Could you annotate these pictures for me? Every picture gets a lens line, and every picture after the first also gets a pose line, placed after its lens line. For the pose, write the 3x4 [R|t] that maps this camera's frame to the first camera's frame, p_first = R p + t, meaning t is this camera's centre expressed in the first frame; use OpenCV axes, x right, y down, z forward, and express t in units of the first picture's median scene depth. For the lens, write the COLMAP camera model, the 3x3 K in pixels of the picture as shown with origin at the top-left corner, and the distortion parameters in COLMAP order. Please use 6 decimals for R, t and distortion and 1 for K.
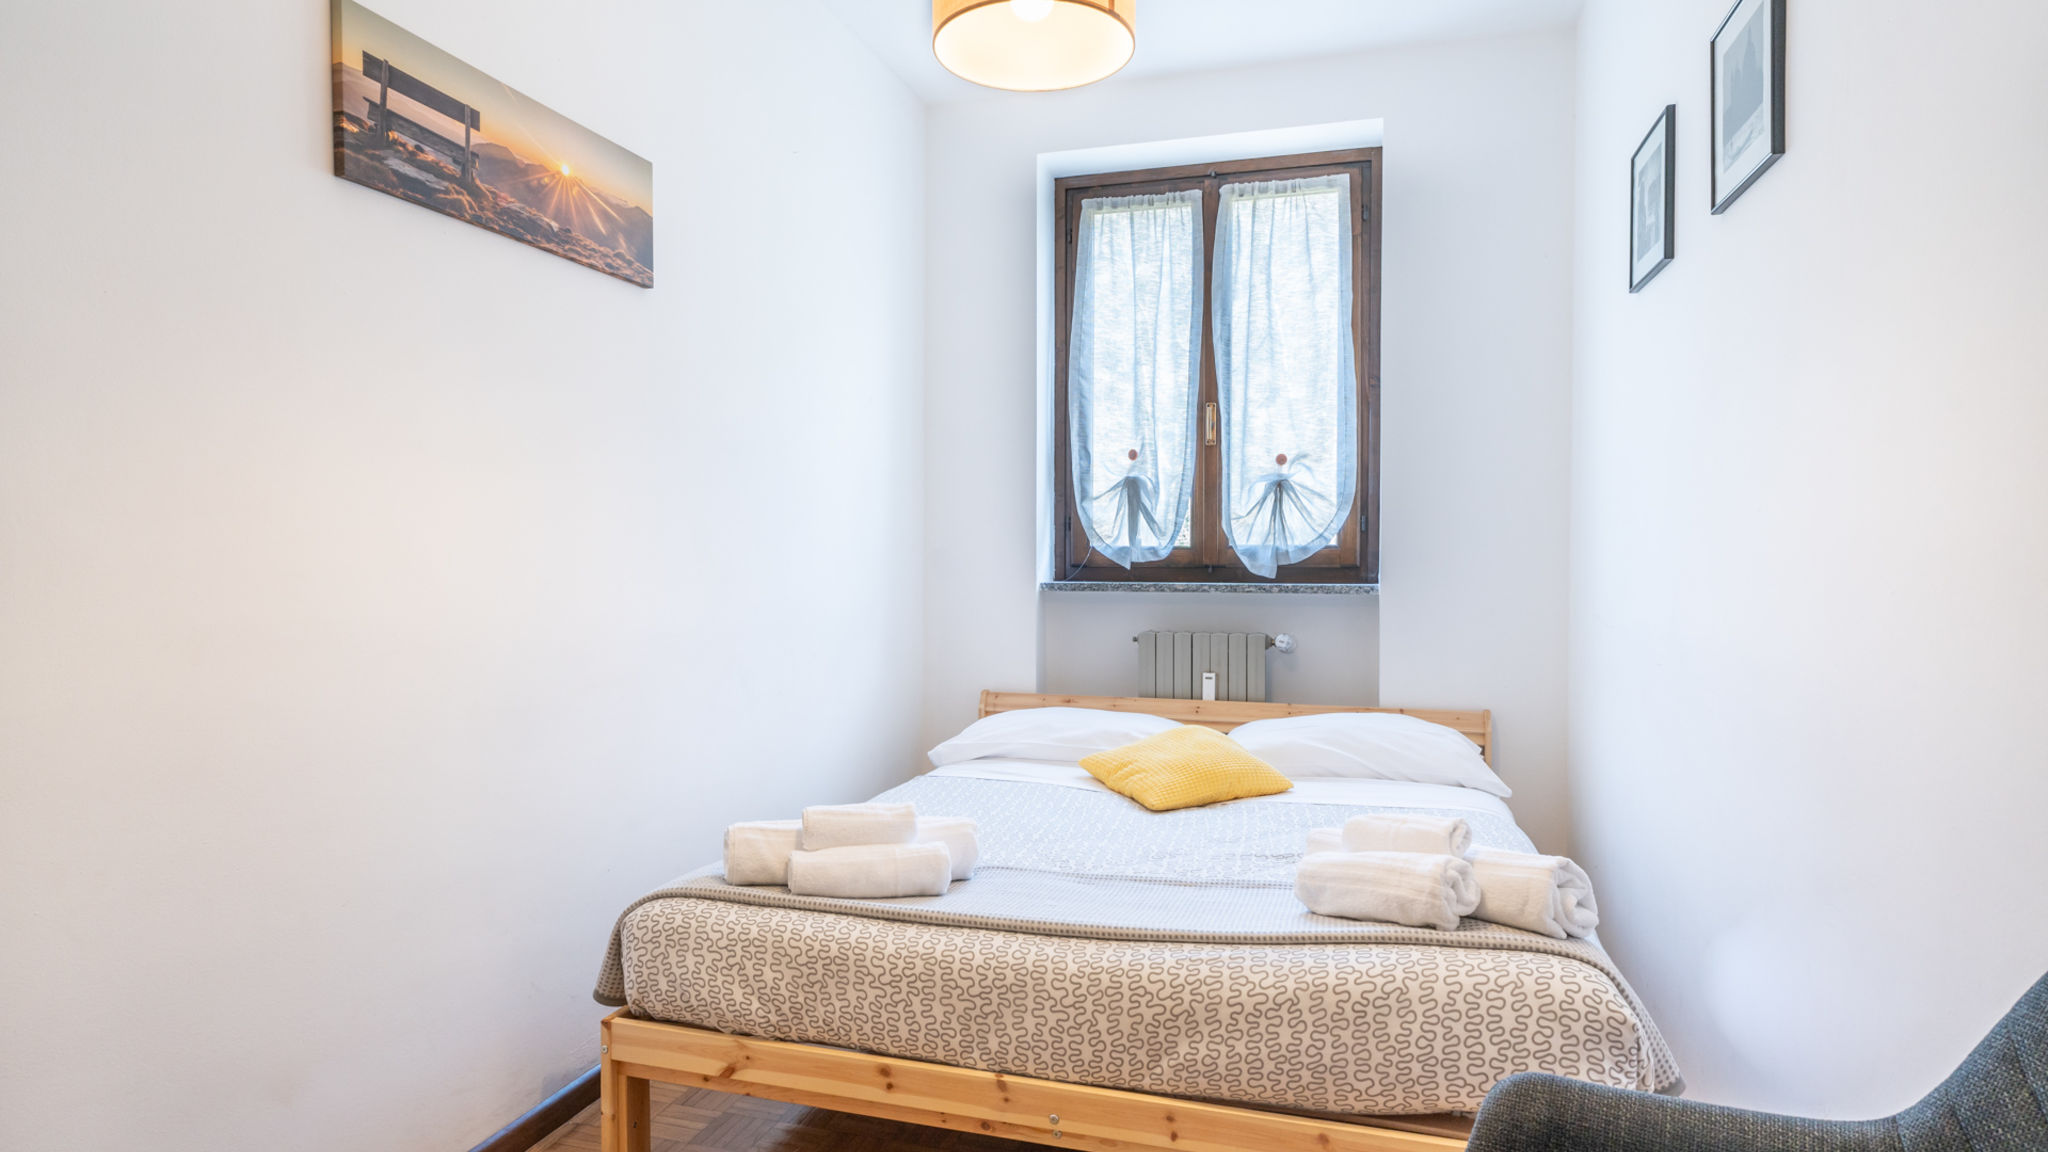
lens RADIAL K [[1109.2, 0, 1024.0], [0, 1109.2, 576.0], [0, 0, 1]] dist [-0.004464, -0.000248]
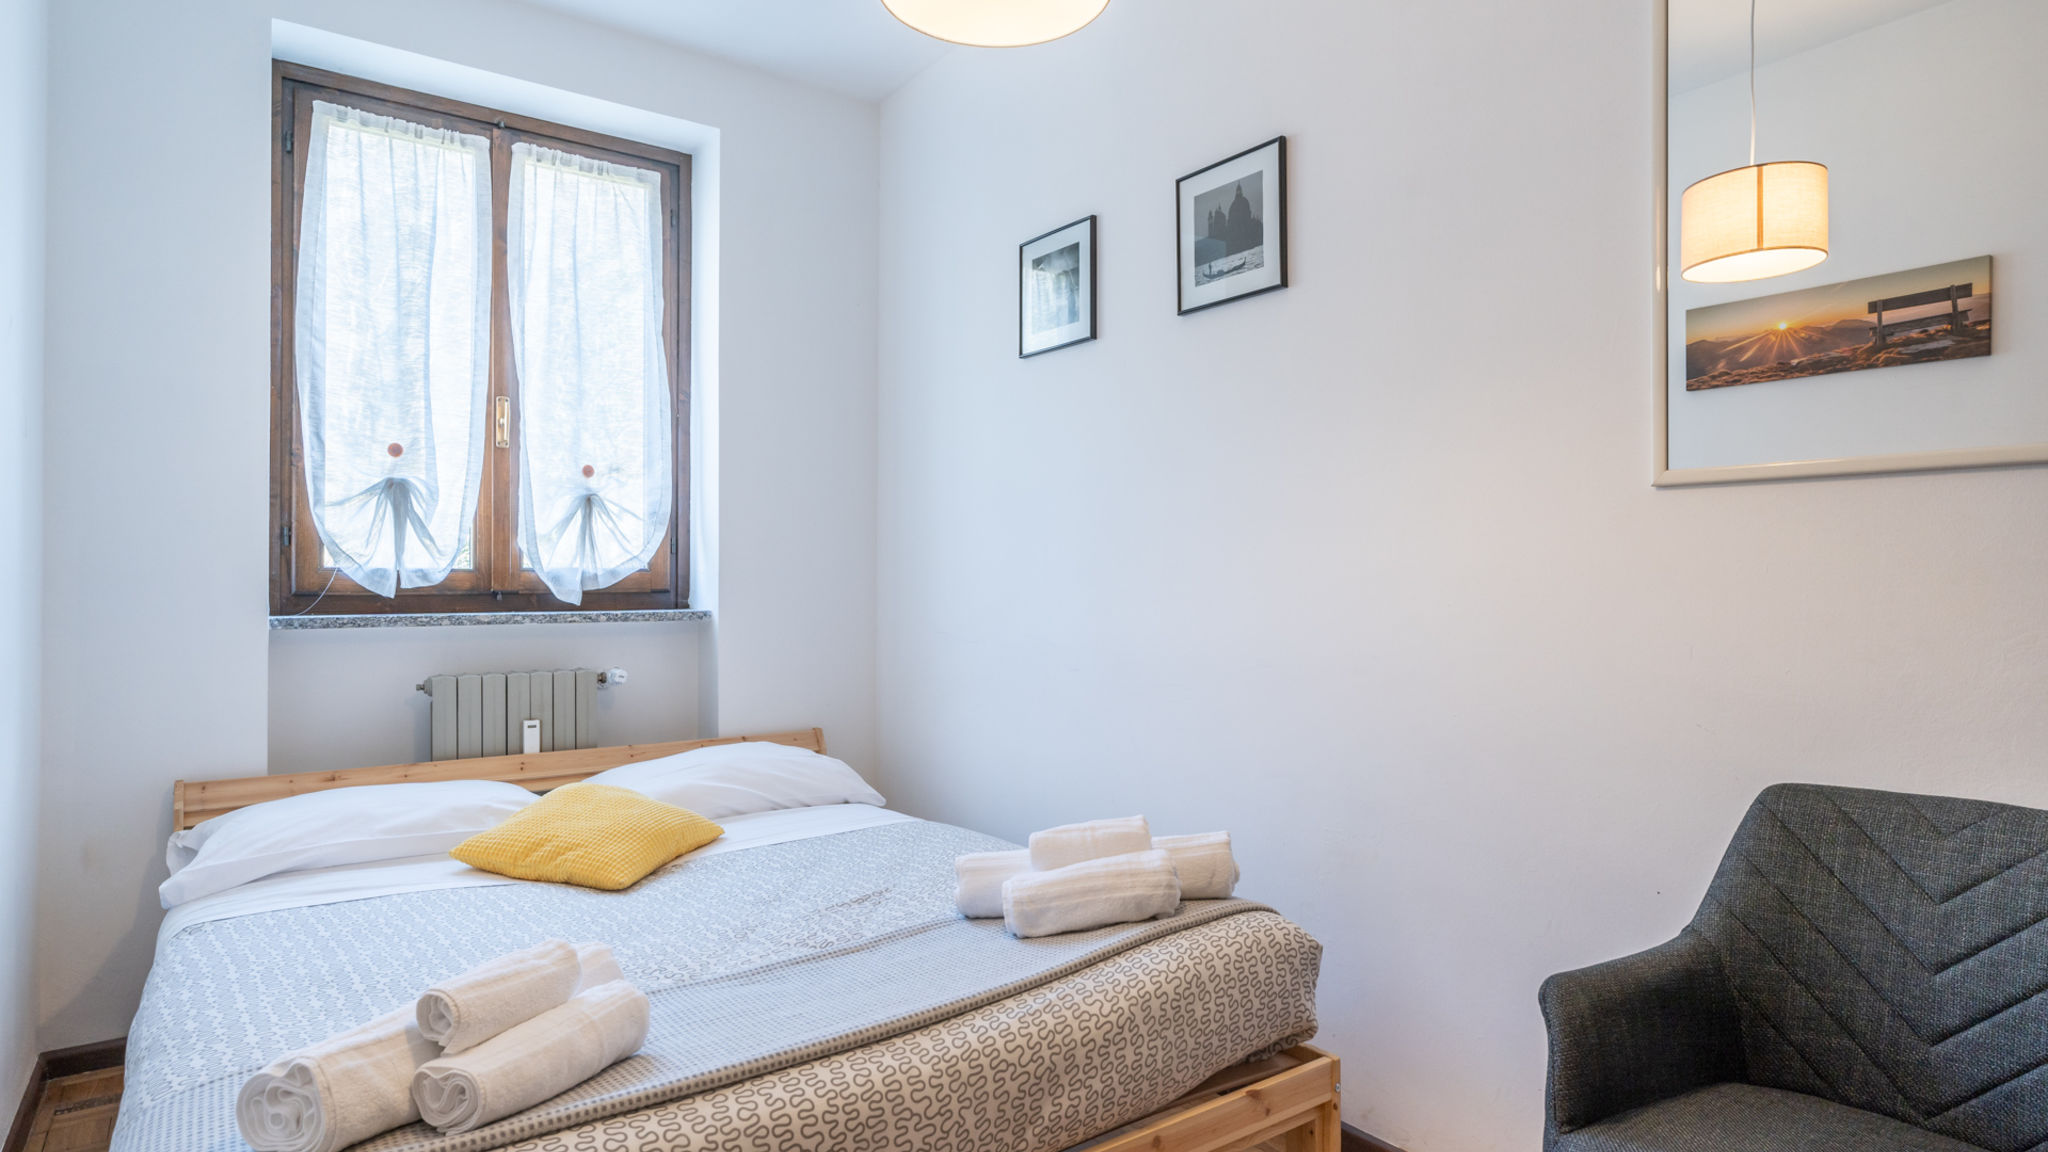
lens RADIAL K [[1109.2, 0, 1024.0], [0, 1109.2, 576.0], [0, 0, 1]] dist [-0.004464, -0.000248]
pose [[0.603511, 0.000922, 0.797354, -0.270820], [0.014931, 0.999811, -0.012458, -0.005317], [-0.797215, 0.019424, 0.603383, 0.195832]]
